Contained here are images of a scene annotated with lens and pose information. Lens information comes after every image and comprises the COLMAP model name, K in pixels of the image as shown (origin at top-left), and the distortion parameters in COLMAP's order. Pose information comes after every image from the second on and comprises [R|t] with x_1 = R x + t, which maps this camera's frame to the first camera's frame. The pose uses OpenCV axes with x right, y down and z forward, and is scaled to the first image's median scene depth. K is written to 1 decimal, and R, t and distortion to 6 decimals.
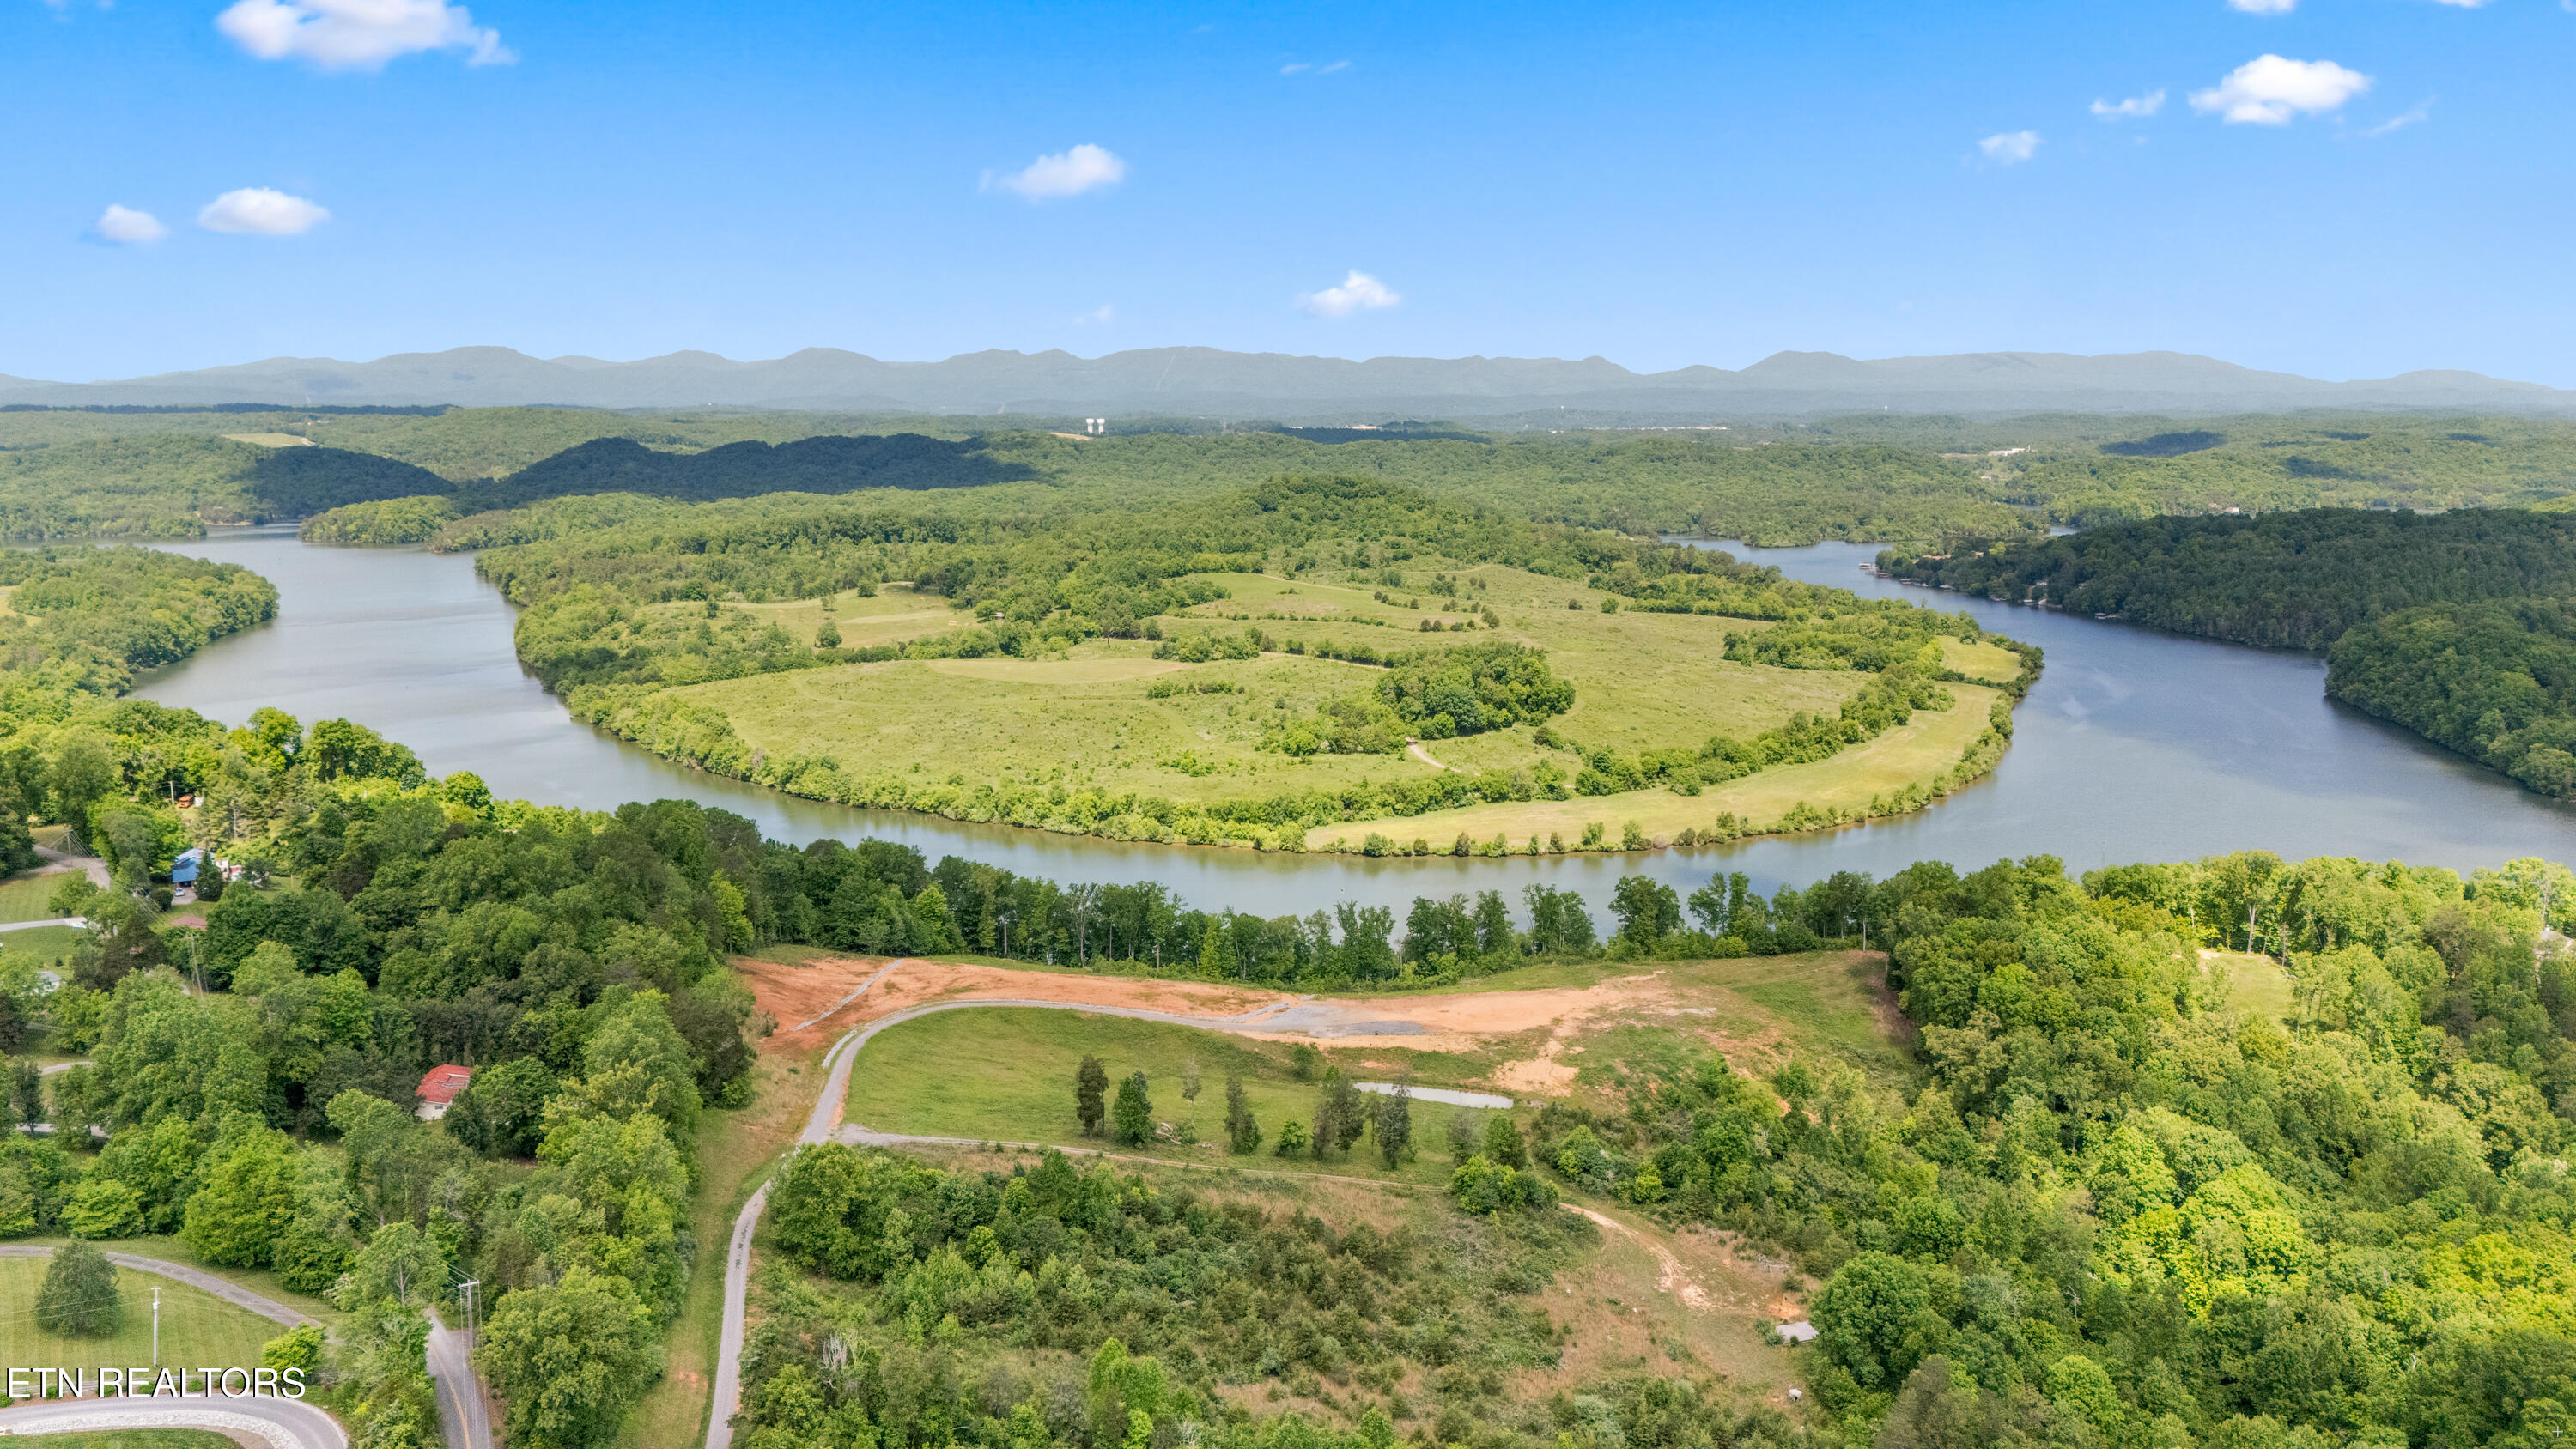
lens RADIAL K [[1876.8, 0, 1288.0], [0, 1876.8, 724.5], [0, 0, 1]] dist [0.131640, -0.176290]
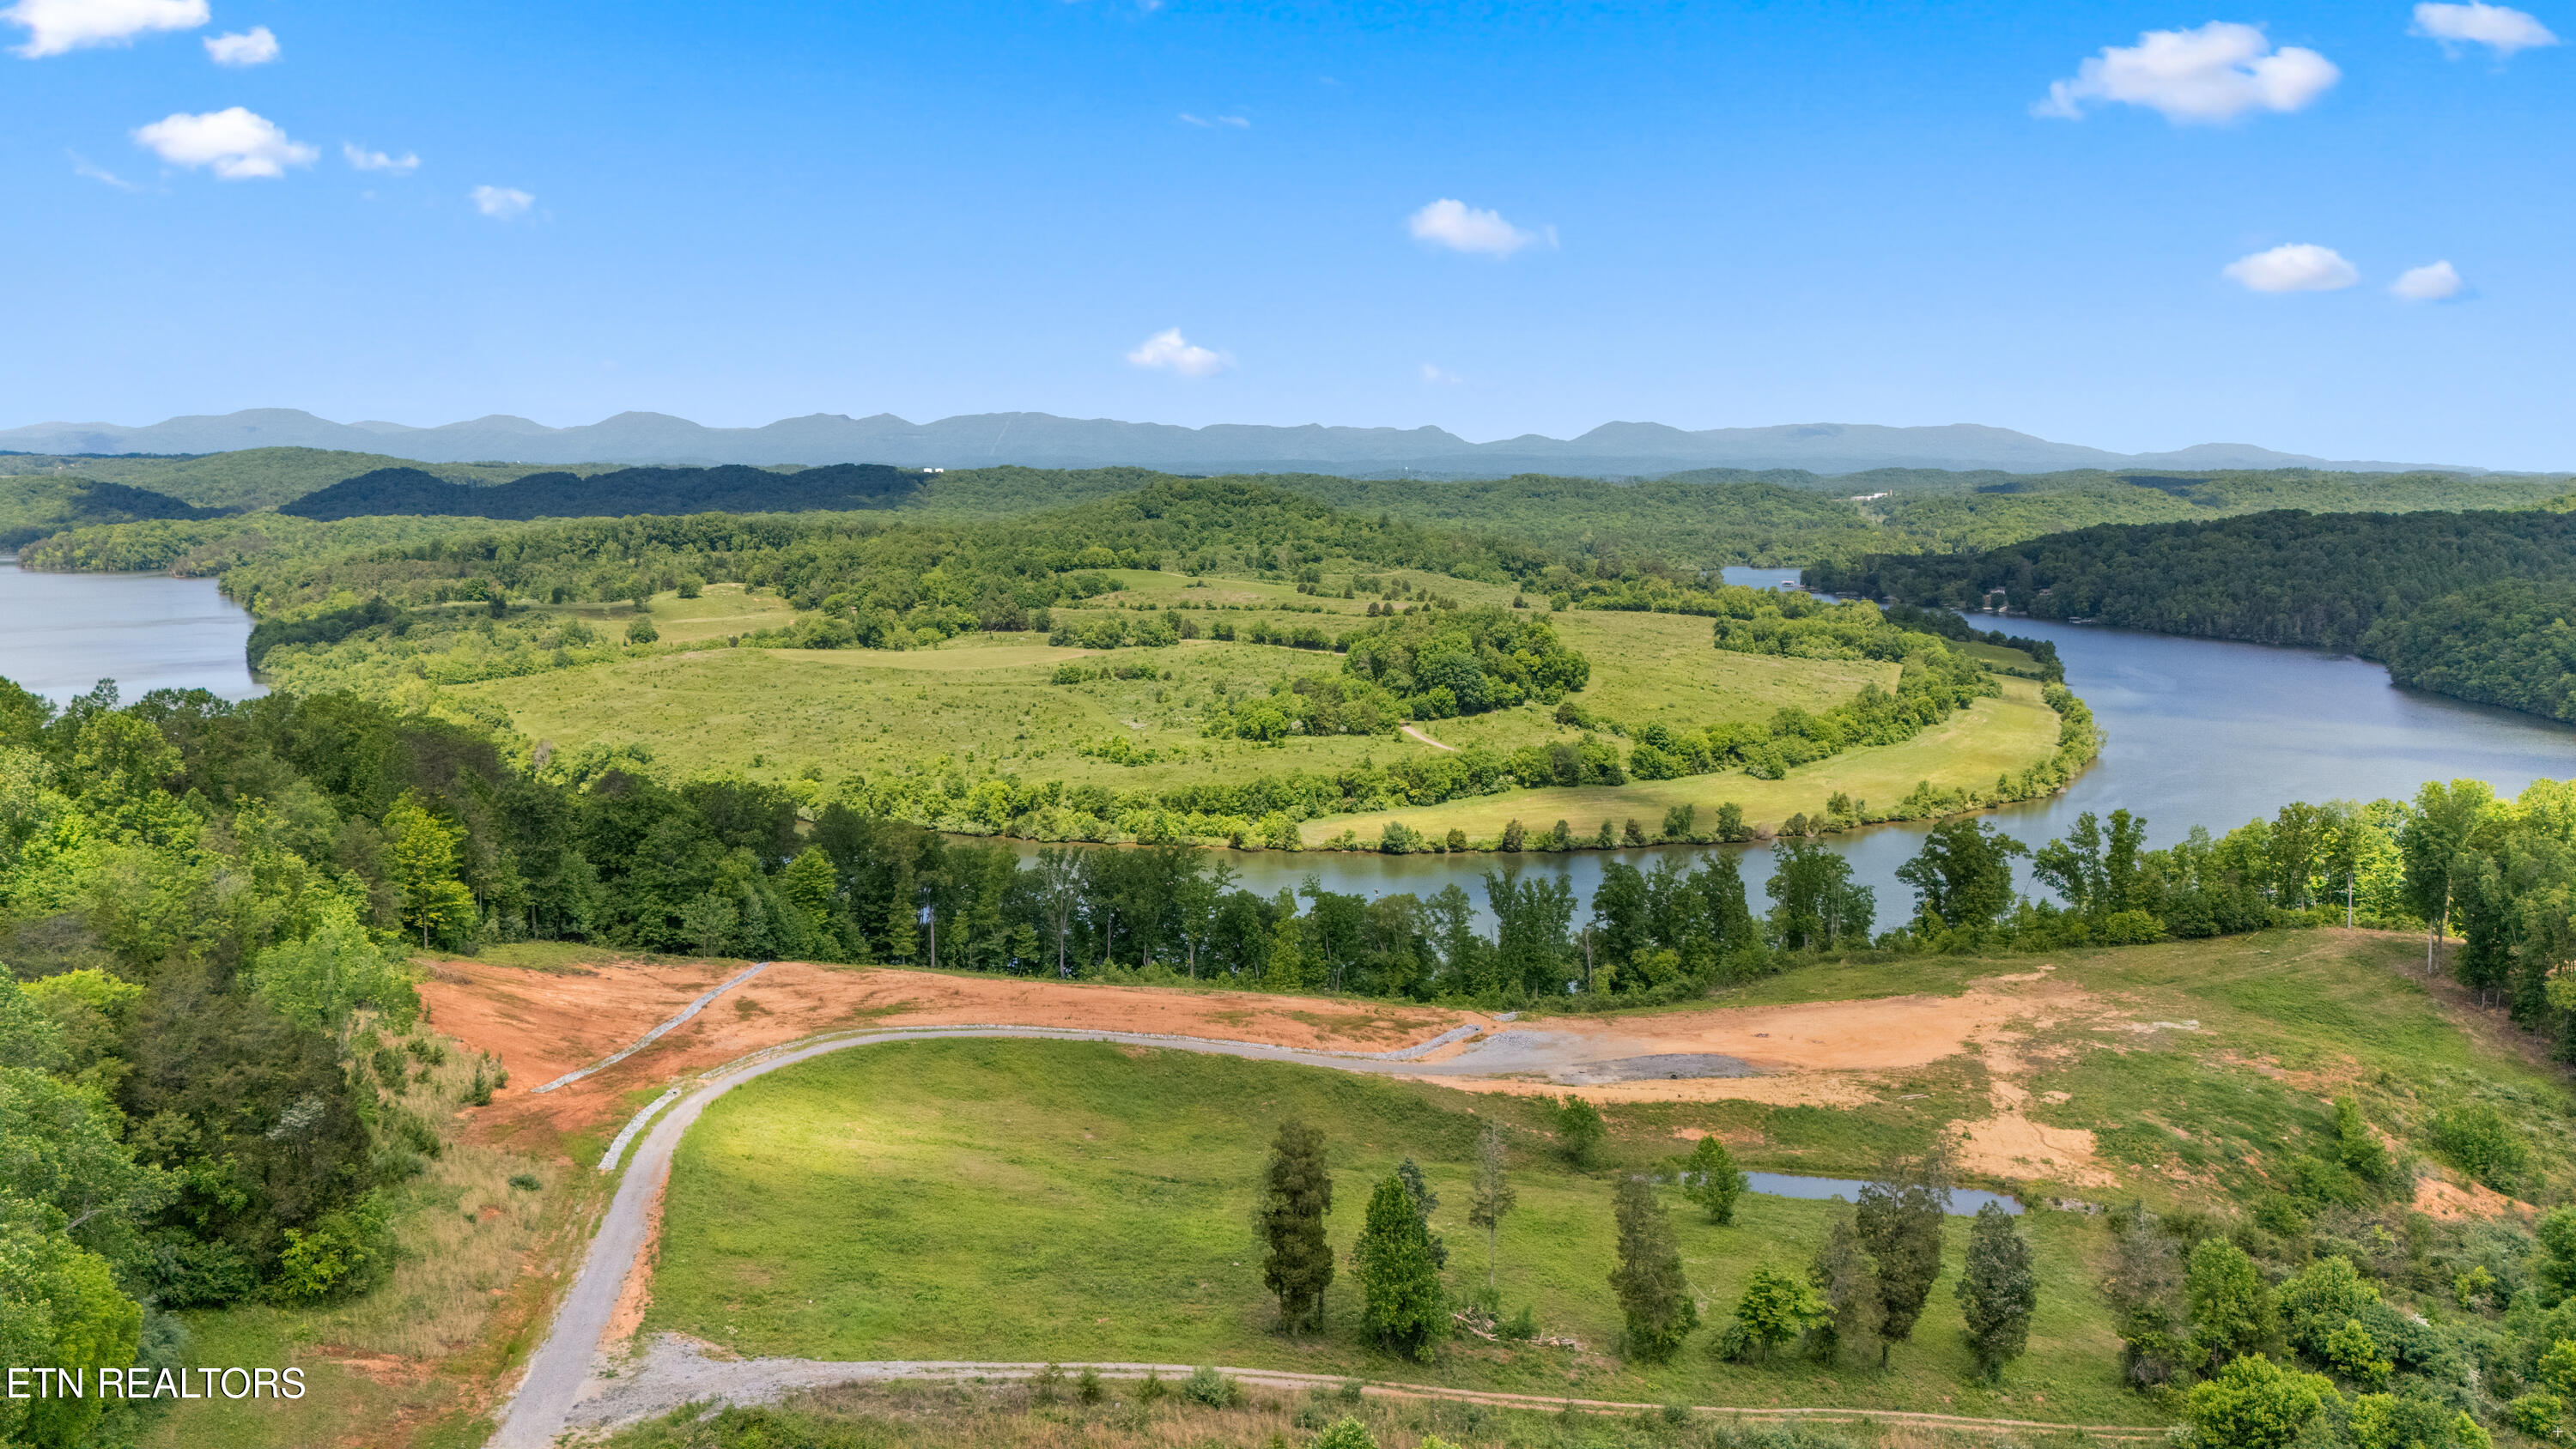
lens RADIAL K [[1872.4, 0, 1290.5], [0, 1872.4, 712.1], [0, 0, 1]] dist [0.094754, -0.096756]
pose [[0.995872, -0.008751, 0.090343, -0.052435], [0.012904, 0.998881, -0.045491, 0.040383], [-0.089844, 0.046469, 0.994871, 0.227450]]
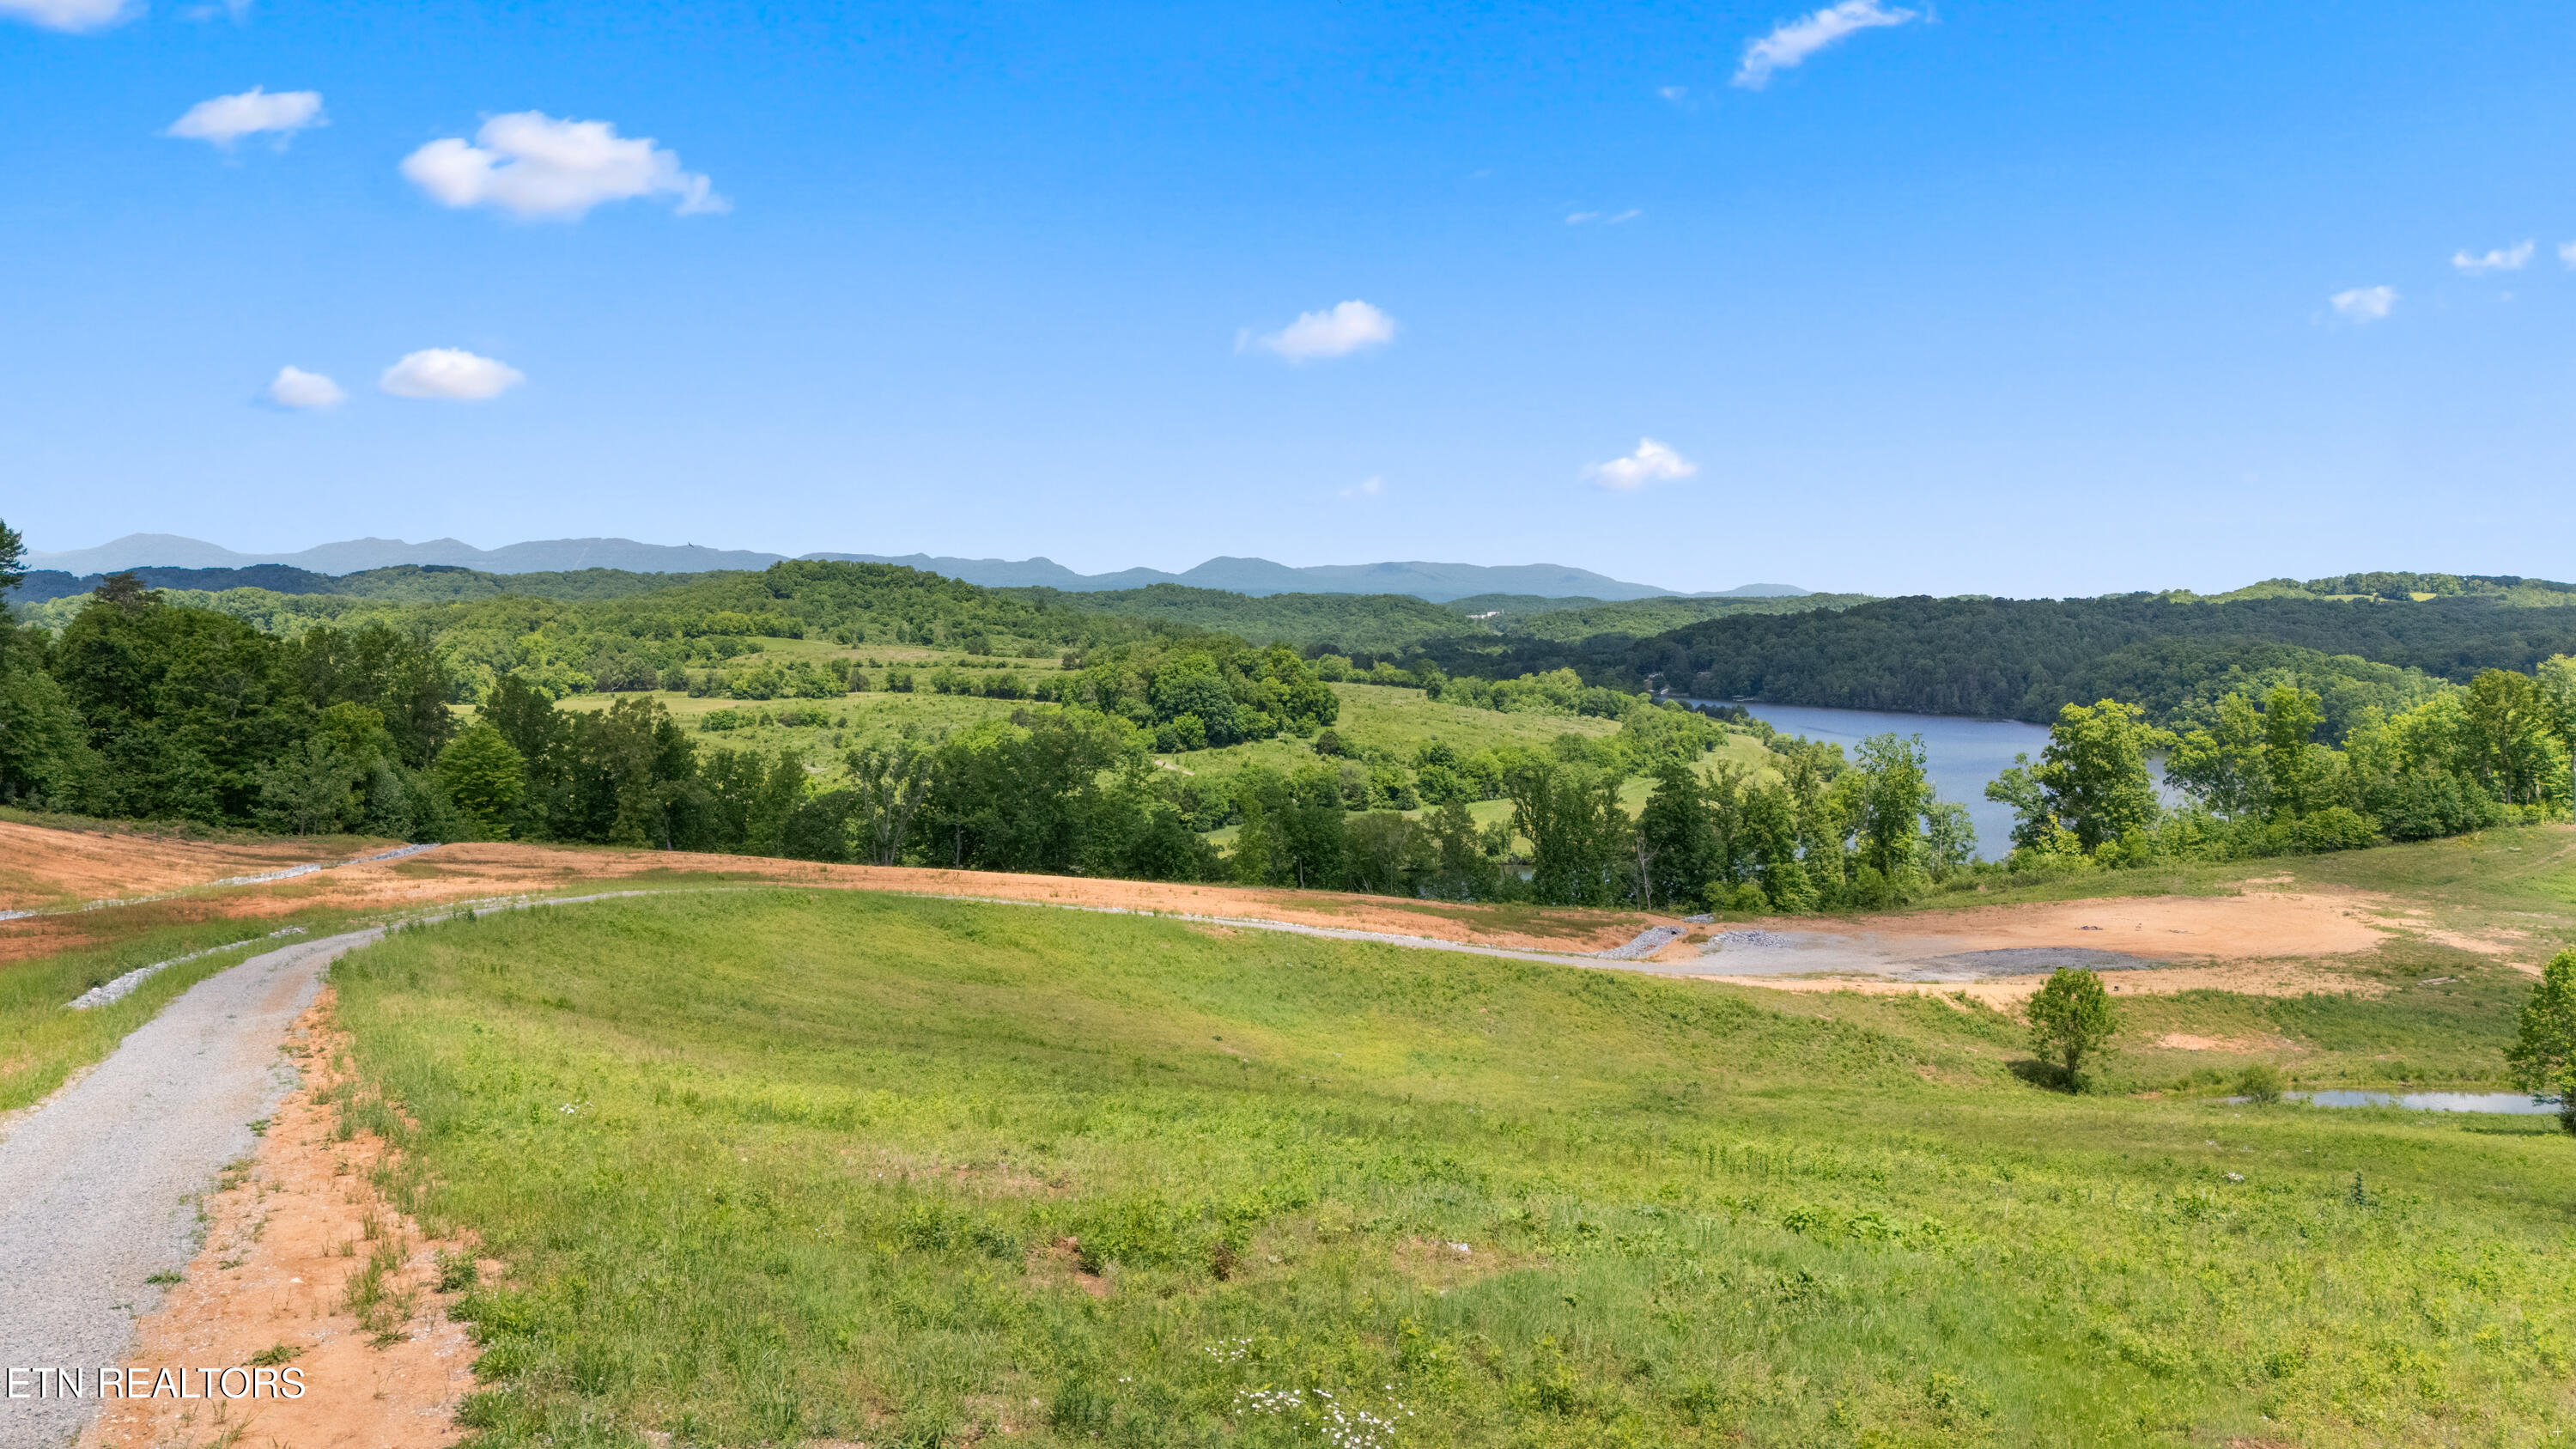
lens RADIAL K [[1872.9, 0, 1290.5], [0, 1872.9, 712.1], [0, 0, 1]] dist [0.094754, -0.096756]
pose [[0.955095, -0.008248, 0.296183, -0.084201], [0.043573, 0.992654, -0.112865, 0.073029], [-0.293077, 0.120702, 0.948439, 0.350475]]
